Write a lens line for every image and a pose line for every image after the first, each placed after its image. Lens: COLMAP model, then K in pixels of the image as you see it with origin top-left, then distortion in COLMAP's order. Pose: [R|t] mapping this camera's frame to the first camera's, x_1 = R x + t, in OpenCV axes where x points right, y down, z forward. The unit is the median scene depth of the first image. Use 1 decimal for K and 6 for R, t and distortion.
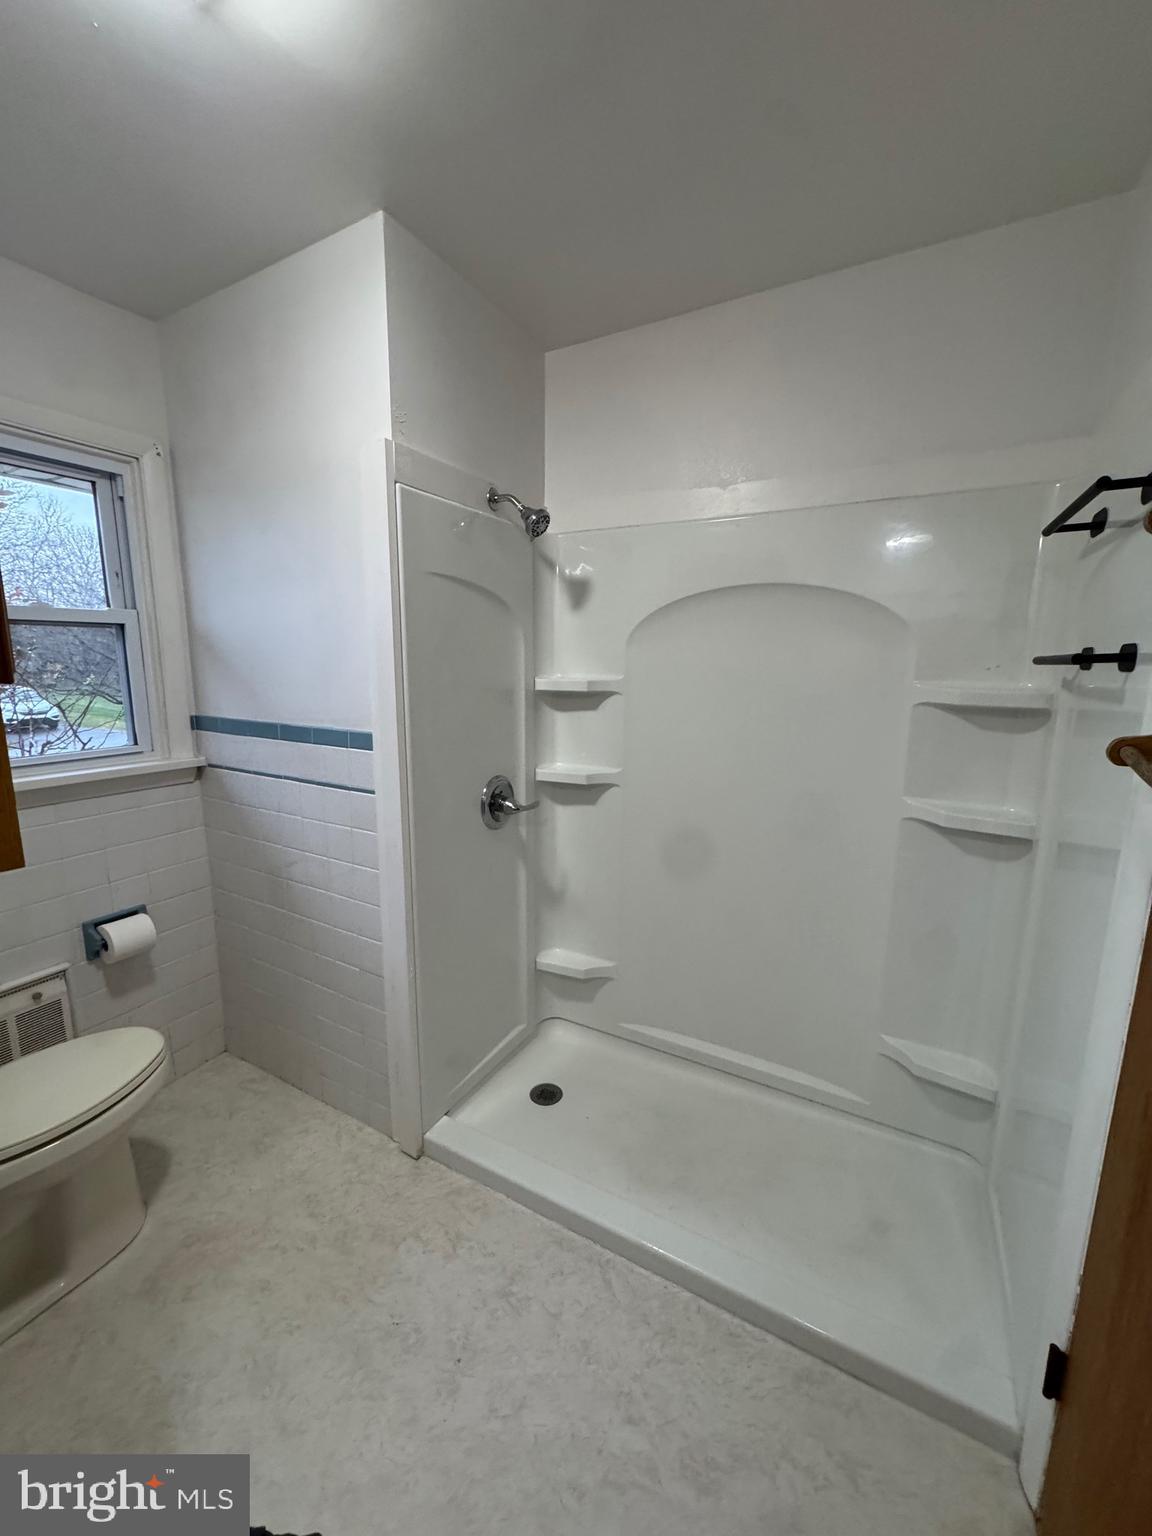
lens RADIAL K [[610.1, 0, 576.0], [0, 610.1, 768.0], [0, 0, 1]] dist [-0.000070, 0.000226]
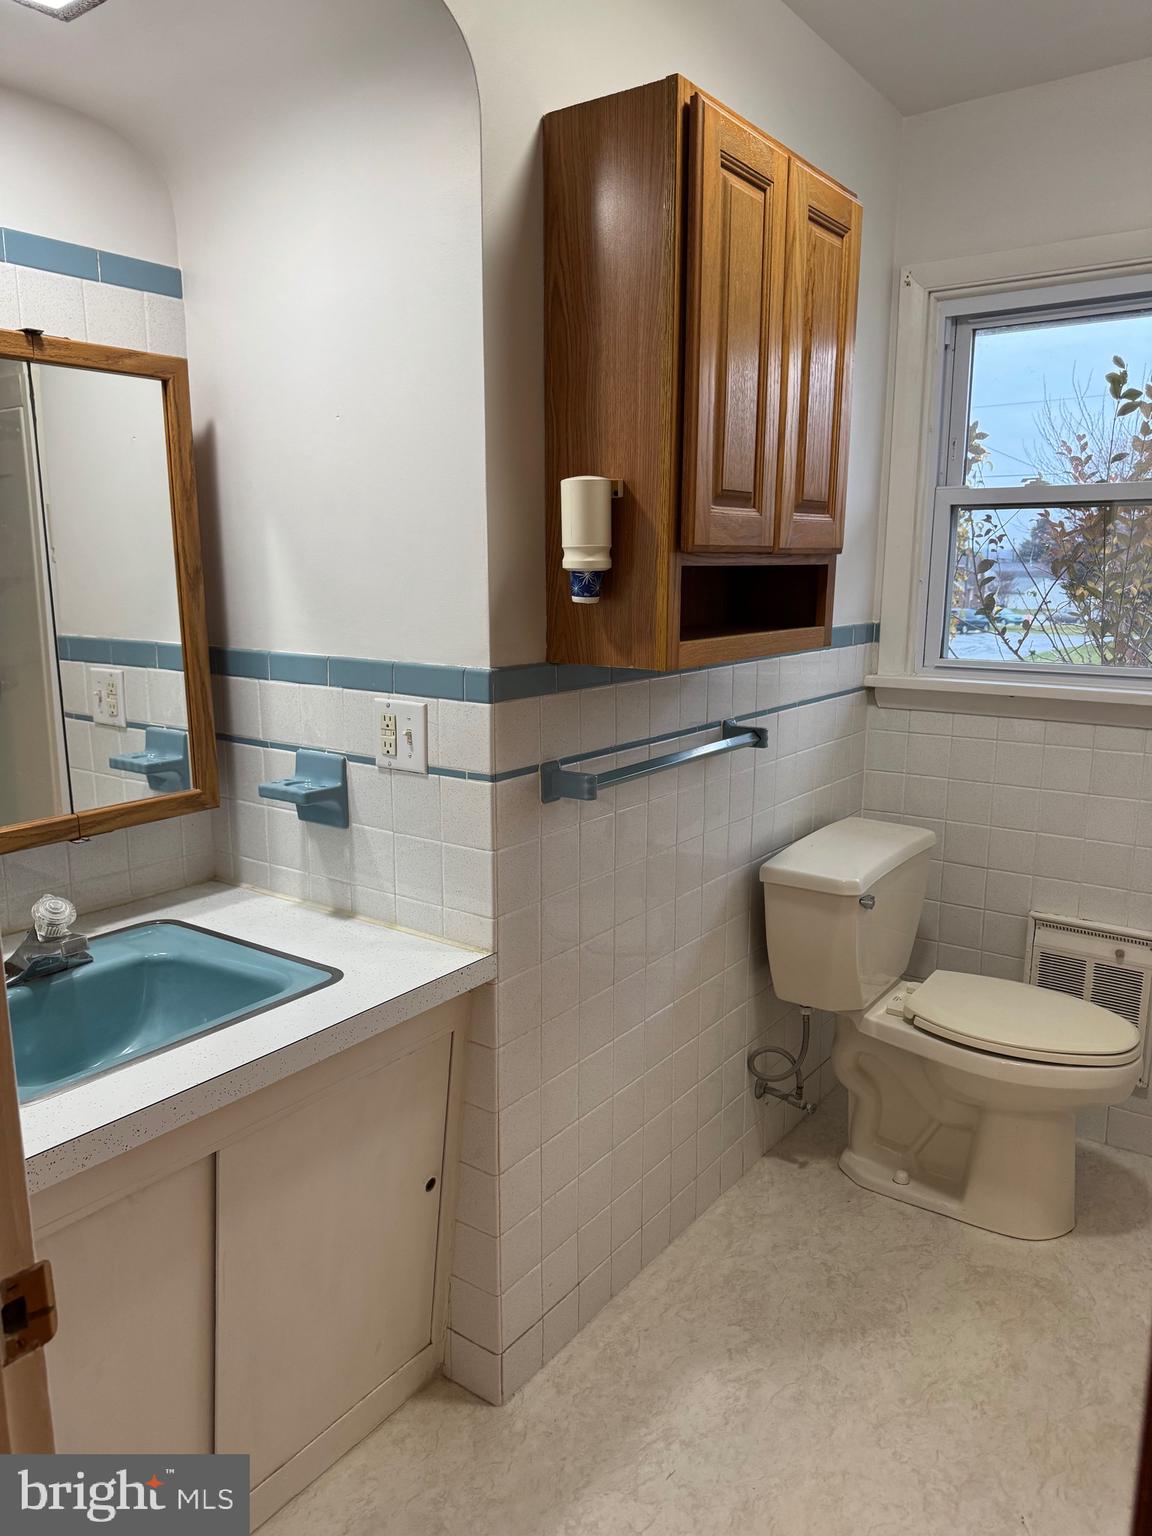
lens RADIAL K [[1091.1, 0, 576.0], [0, 1091.1, 768.0], [0, 0, 1]] dist [0.076973, -0.076529]
pose [[-0.126117, 0.176241, -0.976234, 0.794677], [-0.174517, 0.964803, 0.196722, -0.047517], [0.976544, 0.195180, -0.090921, 0.450207]]
